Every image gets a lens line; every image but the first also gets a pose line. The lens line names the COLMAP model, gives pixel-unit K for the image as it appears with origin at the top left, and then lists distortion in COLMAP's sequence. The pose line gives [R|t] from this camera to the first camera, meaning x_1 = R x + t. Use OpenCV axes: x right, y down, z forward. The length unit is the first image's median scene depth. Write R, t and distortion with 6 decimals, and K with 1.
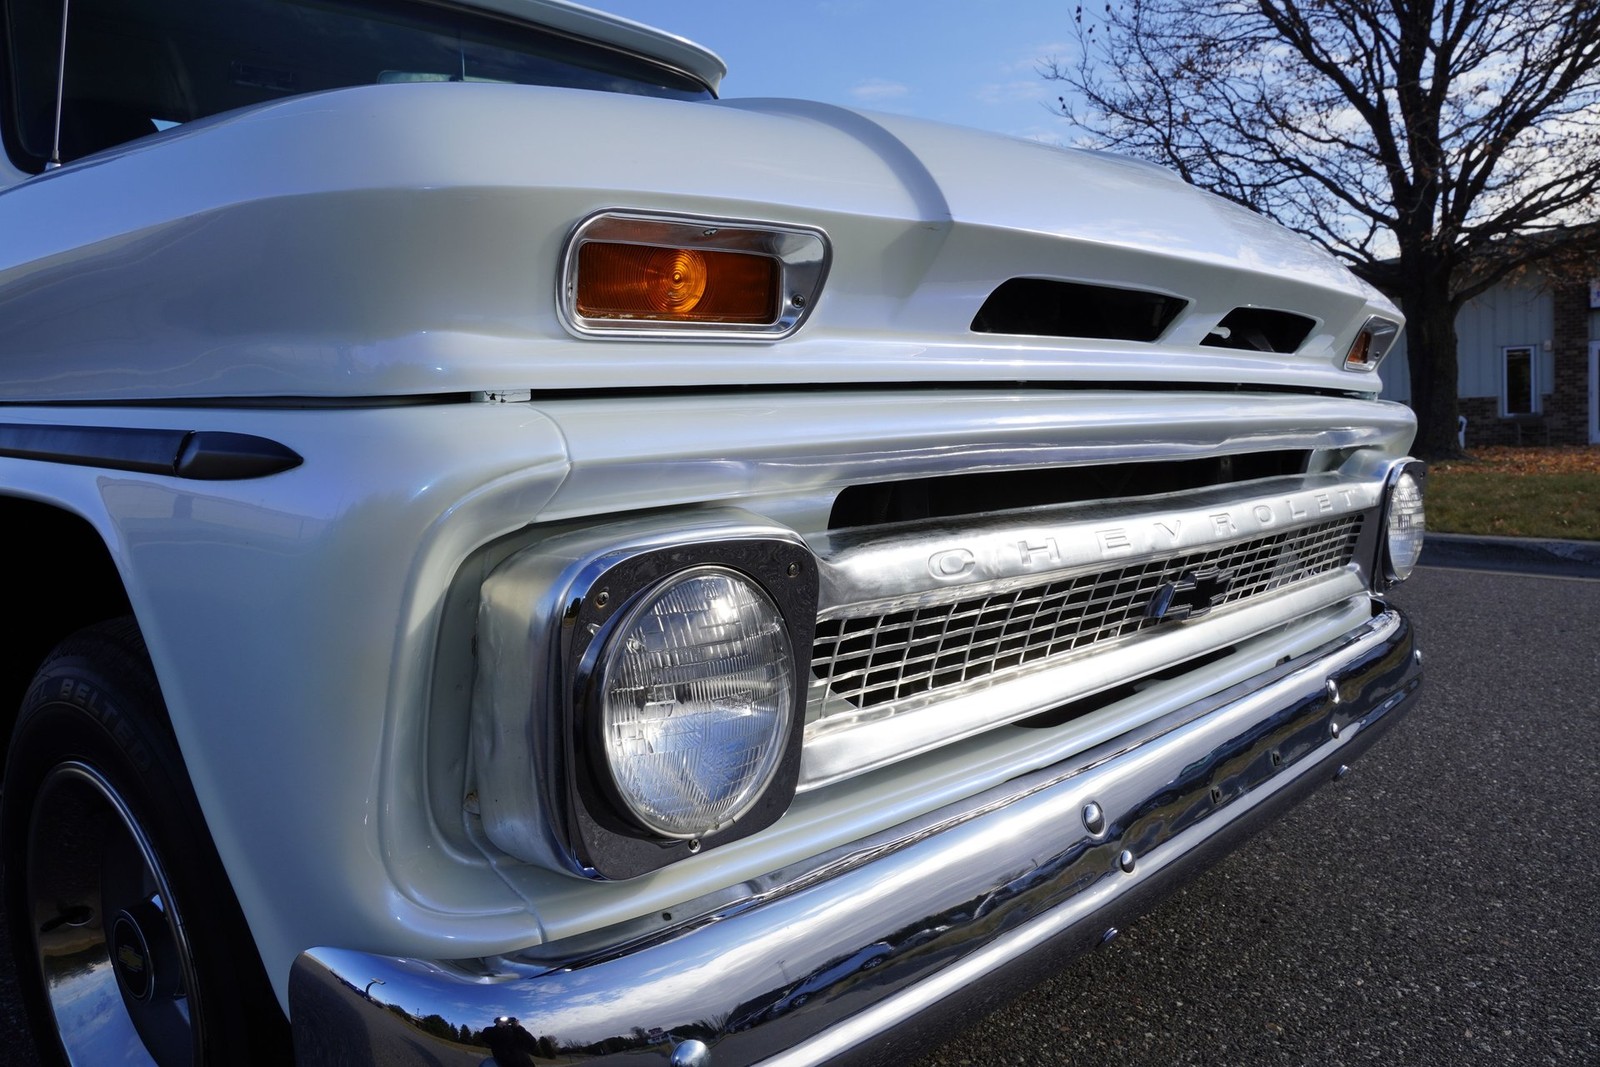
lens RADIAL K [[1196.4, 0, 804.2], [0, 1196.4, 526.3], [0, 0, 1]] dist [-0.129518, 0.097043]
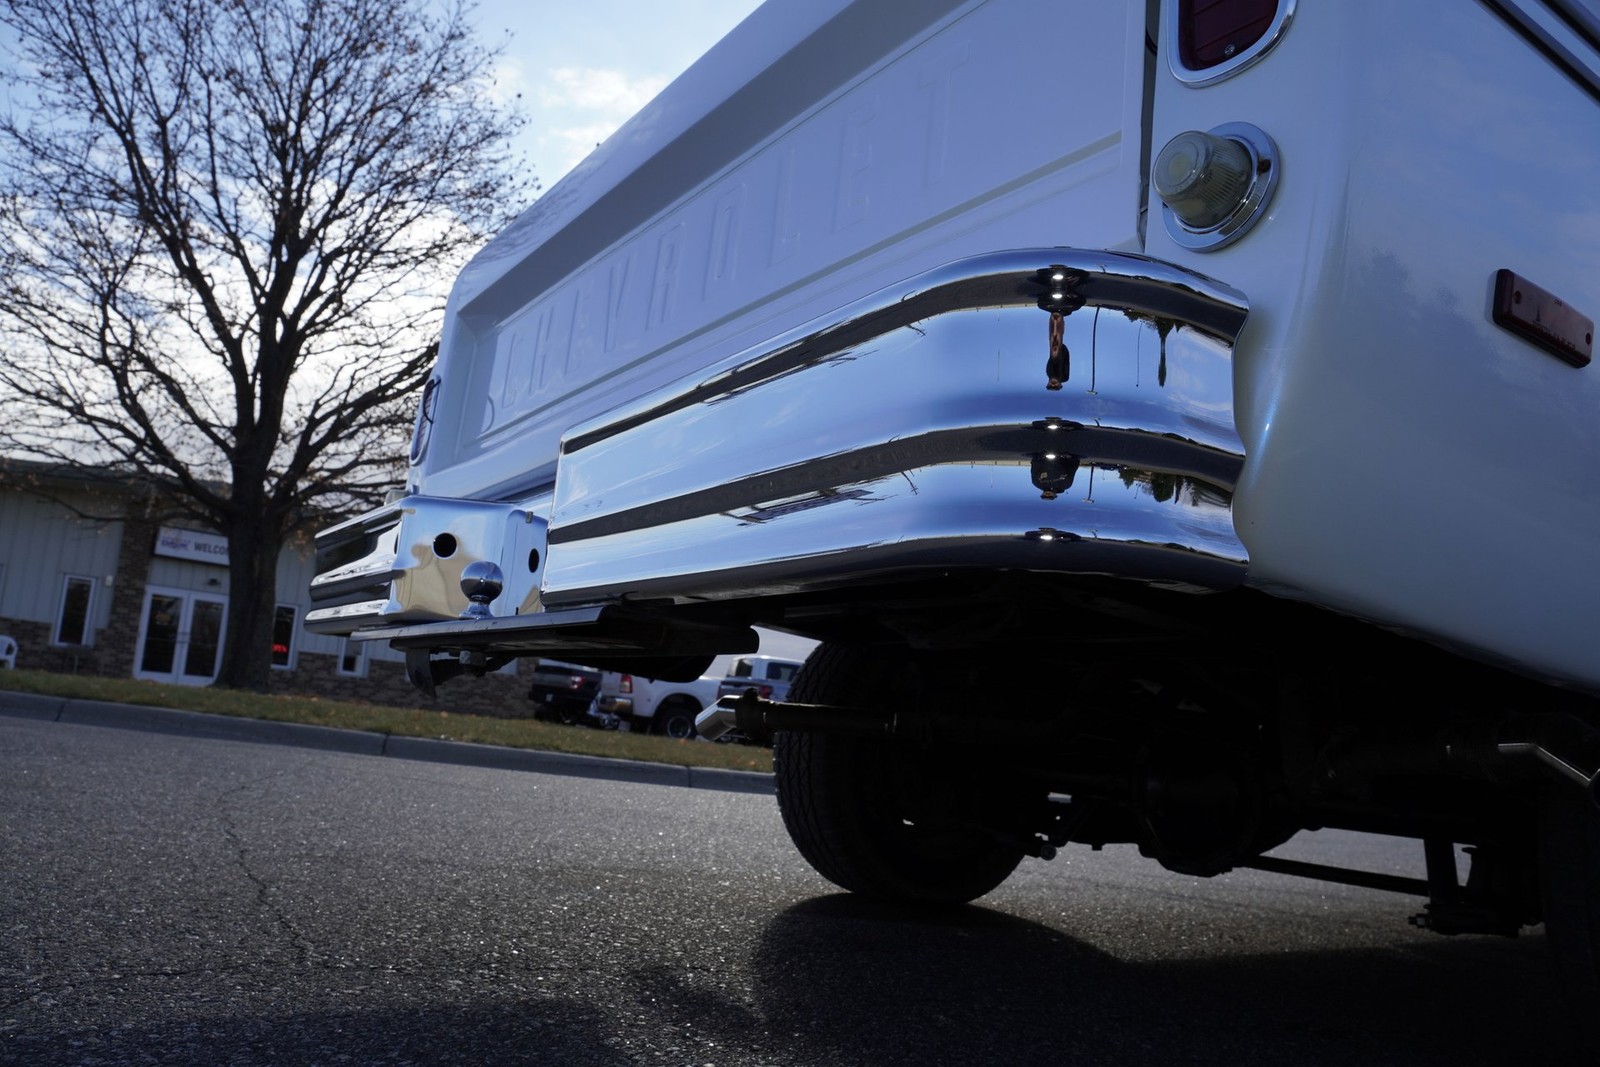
lens RADIAL K [[1196.4, 0, 804.2], [0, 1196.4, 526.3], [0, 0, 1]] dist [-0.129518, 0.097043]
pose [[0.209436, 0.220647, 0.952602, -0.305376], [-0.023010, 0.975051, -0.220787, 0.009669], [-0.977552, 0.024321, 0.209288, 0.277986]]
